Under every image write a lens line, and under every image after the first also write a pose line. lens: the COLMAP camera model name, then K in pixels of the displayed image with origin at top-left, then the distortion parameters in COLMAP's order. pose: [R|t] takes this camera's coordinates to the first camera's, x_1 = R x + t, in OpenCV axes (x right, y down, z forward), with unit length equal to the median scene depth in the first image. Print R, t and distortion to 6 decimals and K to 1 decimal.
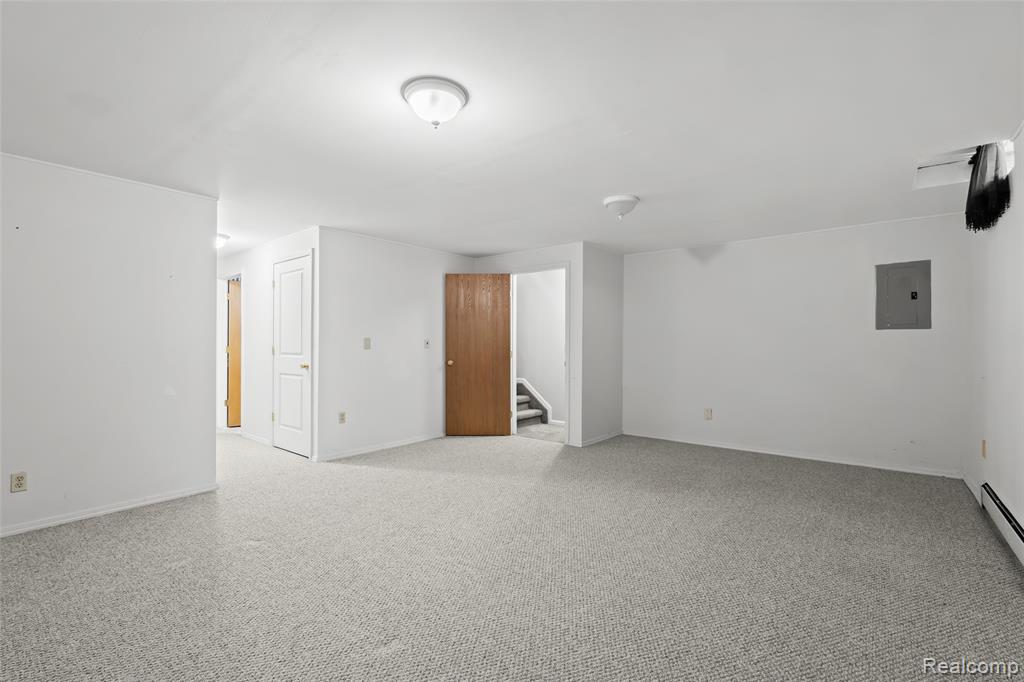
lens RADIAL K [[450.8, 0, 513.2], [0, 450.8, 339.0], [0, 0, 1]] dist [-0.001953, 0.000516]
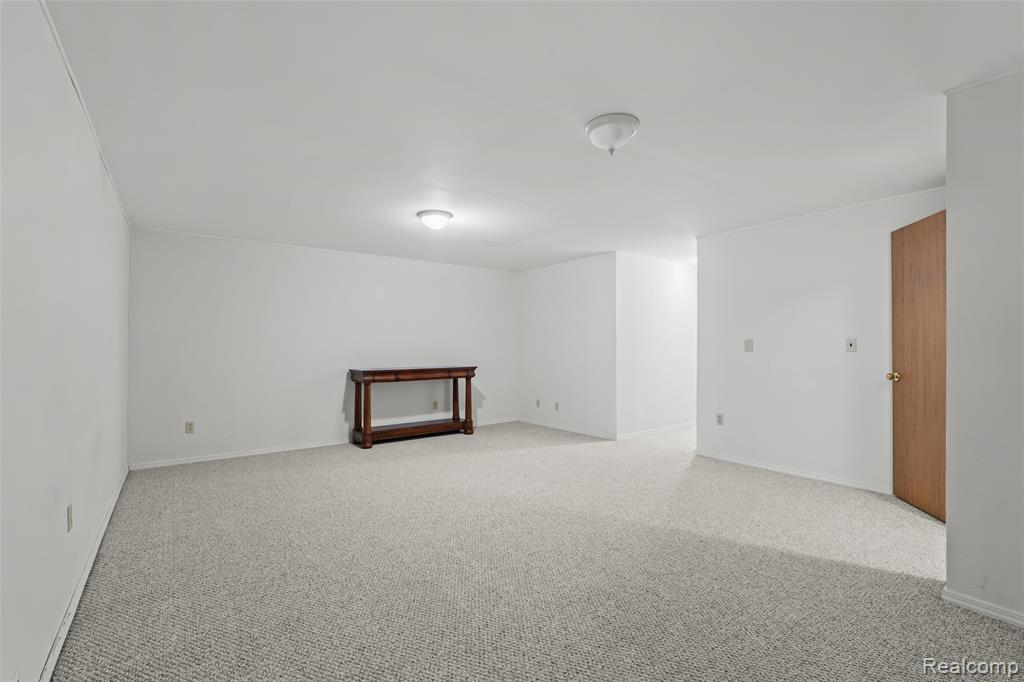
lens RADIAL K [[450.8, 0, 513.2], [0, 450.8, 346.4], [0, 0, 1]] dist [-0.001953, 0.000516]
pose [[-0.242737, 0.000980, -0.970092, 0.705931], [0.010967, 0.999938, -0.001734, 0.008717], [0.970030, -0.011060, -0.242733, 0.796186]]
